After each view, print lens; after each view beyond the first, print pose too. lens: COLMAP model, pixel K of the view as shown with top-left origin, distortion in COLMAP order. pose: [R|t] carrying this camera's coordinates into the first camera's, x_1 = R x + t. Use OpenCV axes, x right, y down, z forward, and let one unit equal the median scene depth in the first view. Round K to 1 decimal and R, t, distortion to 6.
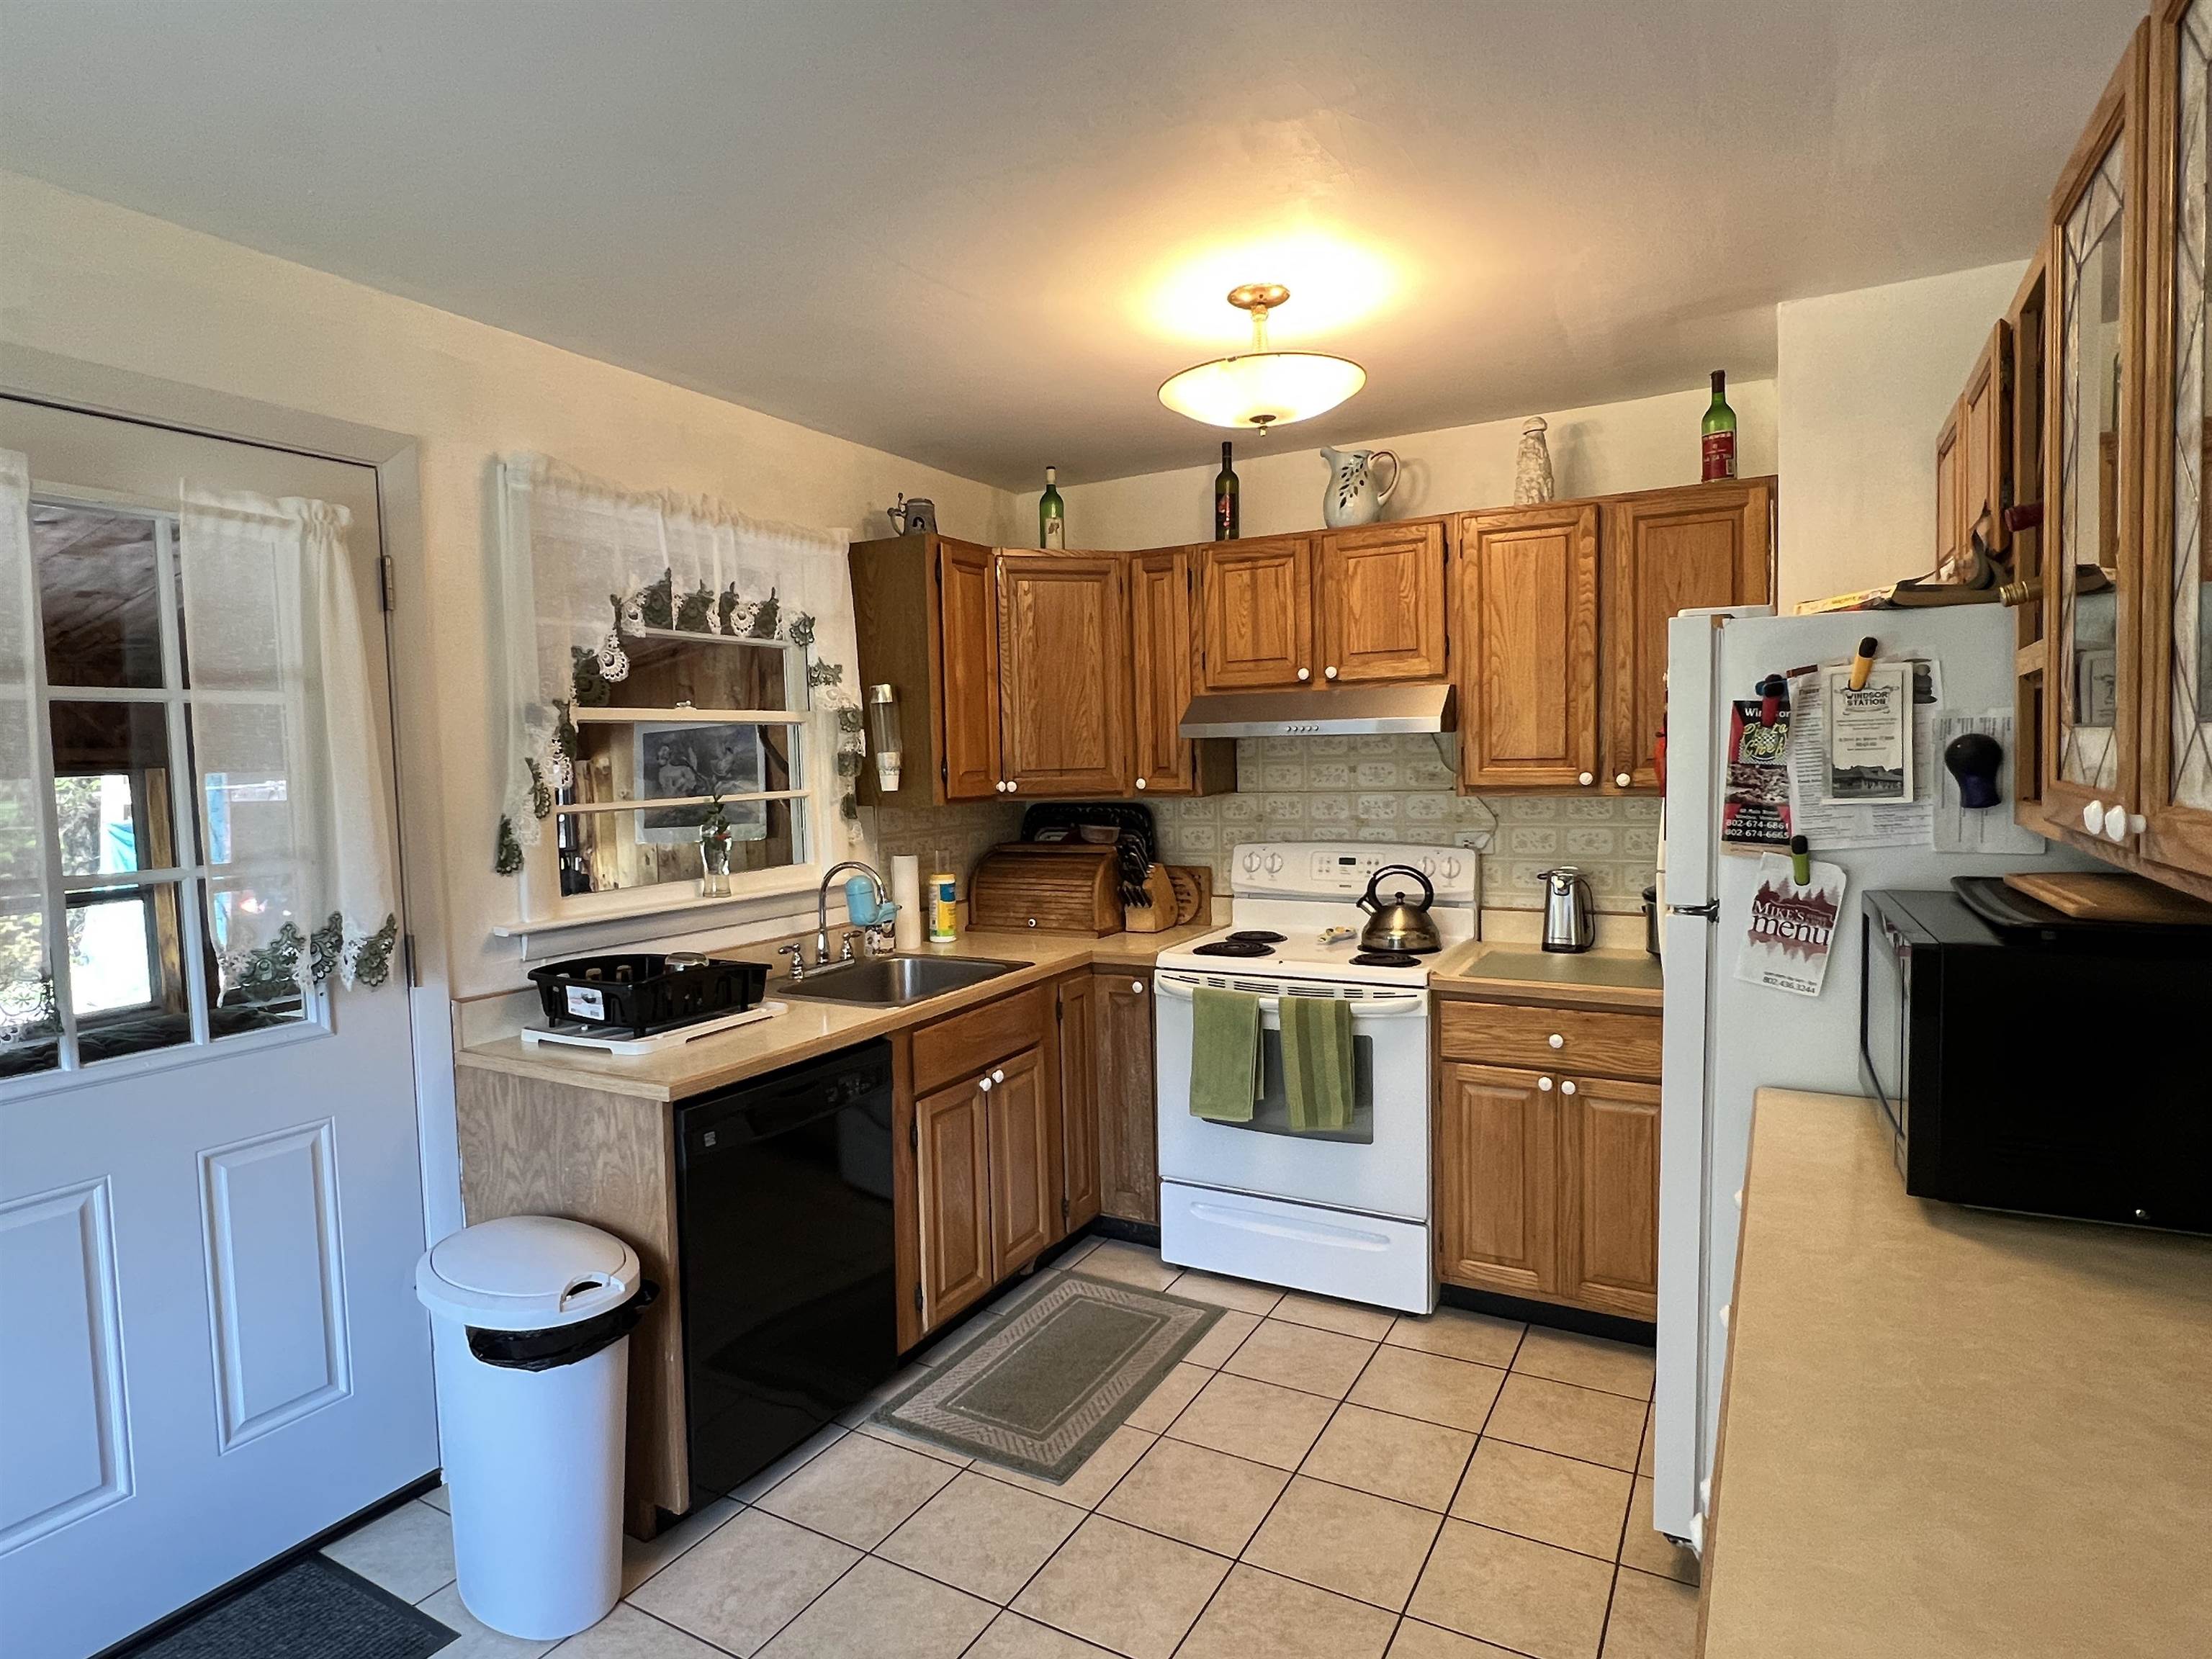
lens RADIAL K [[1198.8, 0, 1103.9], [0, 1198.8, 834.6], [0, 0, 1]] dist [-0.006882, -0.000373]
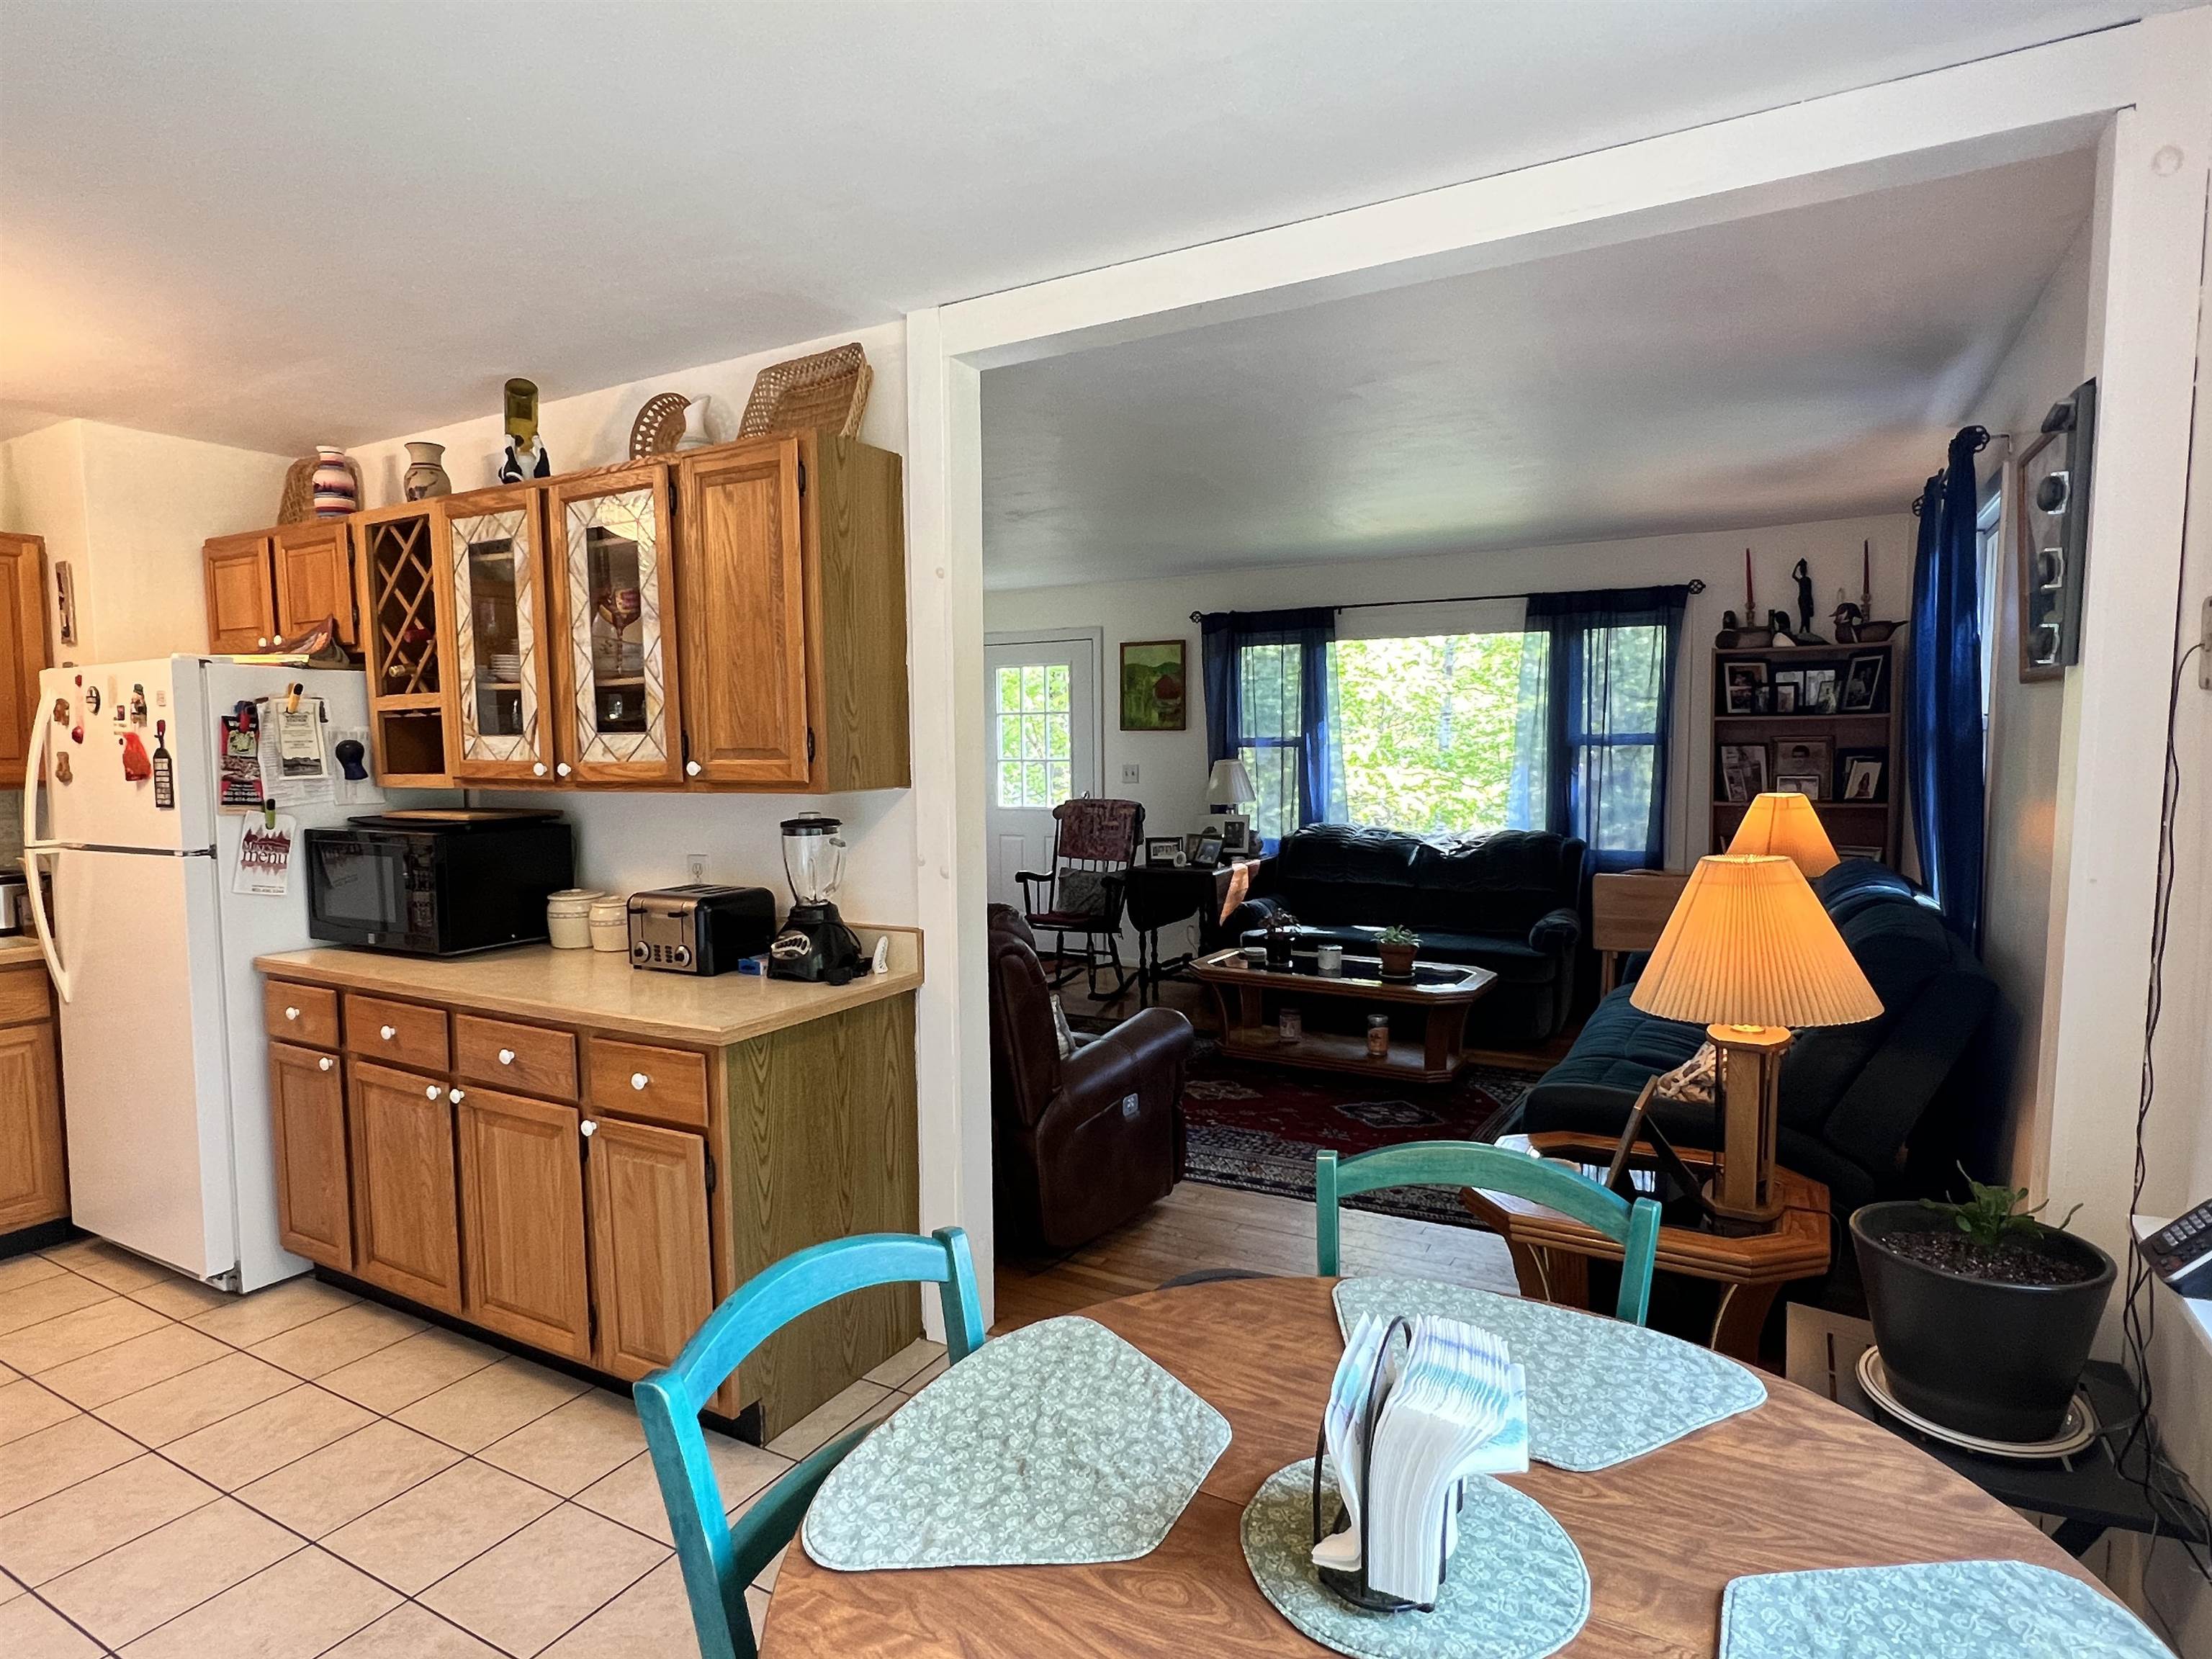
lens RADIAL K [[1198.8, 0, 1088.1], [0, 1198.8, 833.3], [0, 0, 1]] dist [-0.006882, -0.000373]
pose [[-0.001098, -0.051272, 0.998684, -0.656734], [0.074637, 0.995895, 0.051211, 0.029291], [-0.997210, 0.074595, 0.002733, -0.081899]]
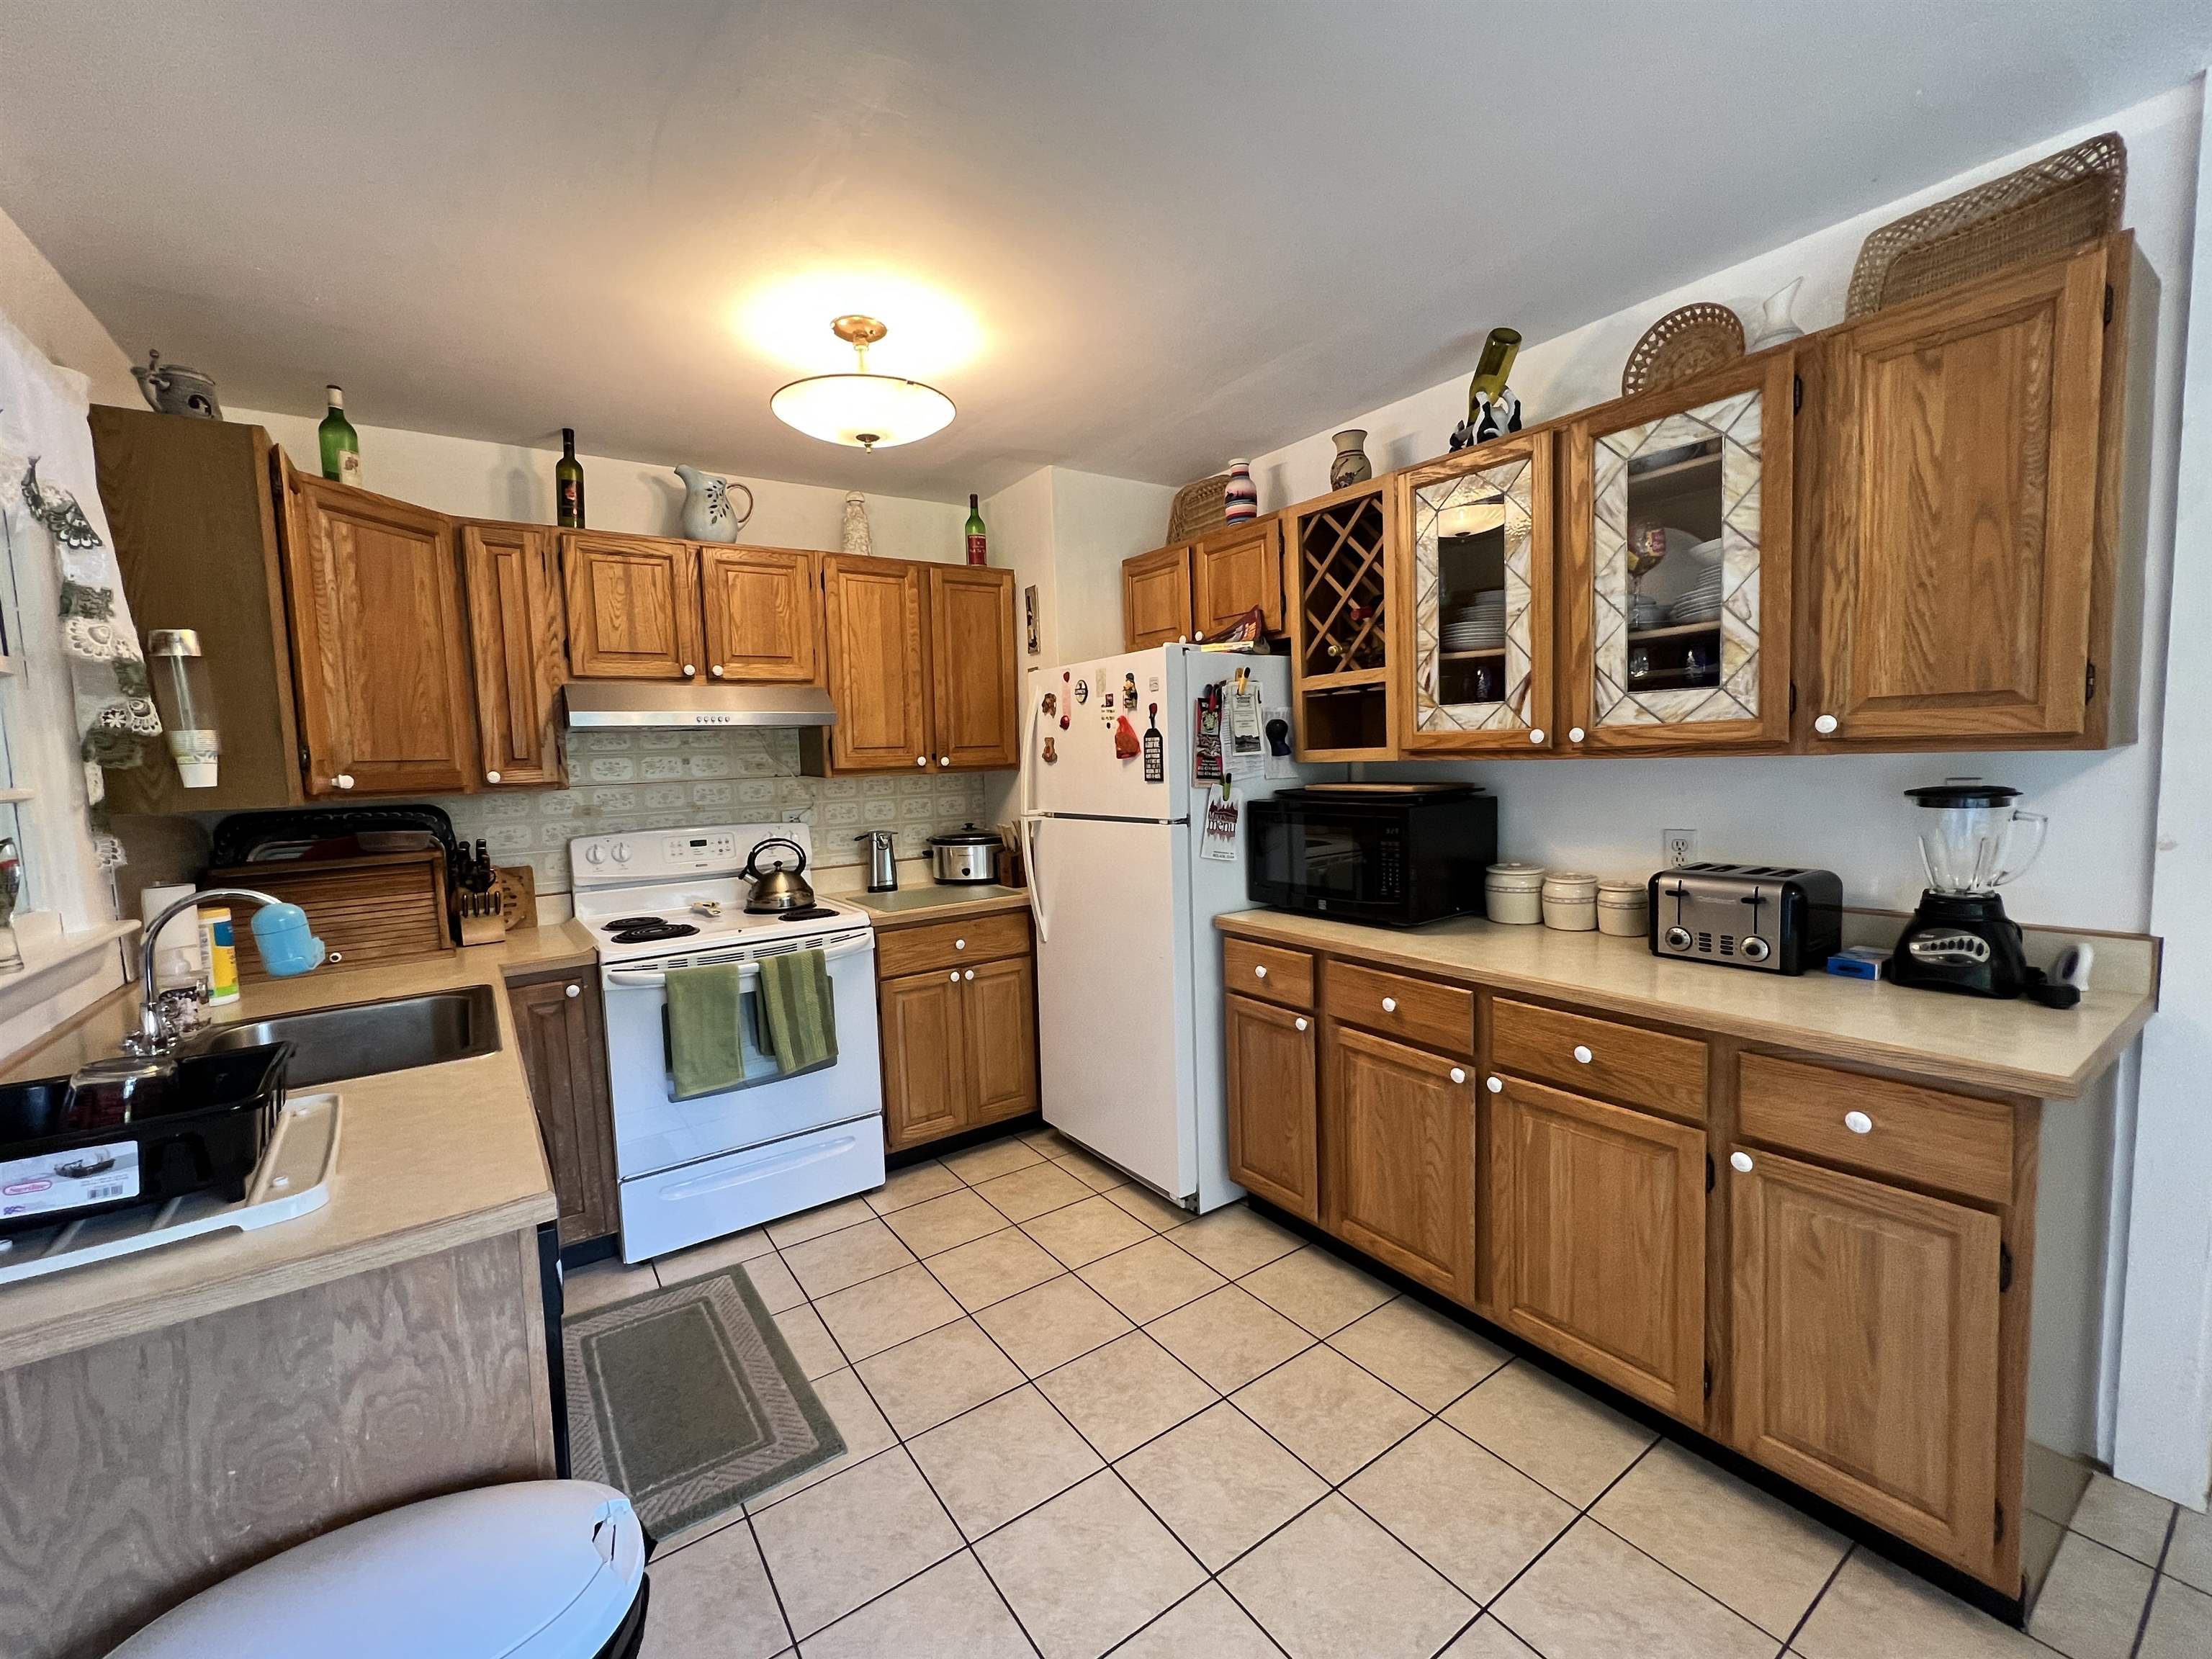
lens RADIAL K [[905.5, 0, 1092.8], [0, 905.5, 827.0], [0, 0, 1]] dist [-0.002776, -0.000786]
pose [[0.438738, -0.064966, 0.896264, -0.459400], [0.083143, 0.996040, 0.031498, 0.013396], [-0.894760, 0.060698, 0.442402, 0.351141]]
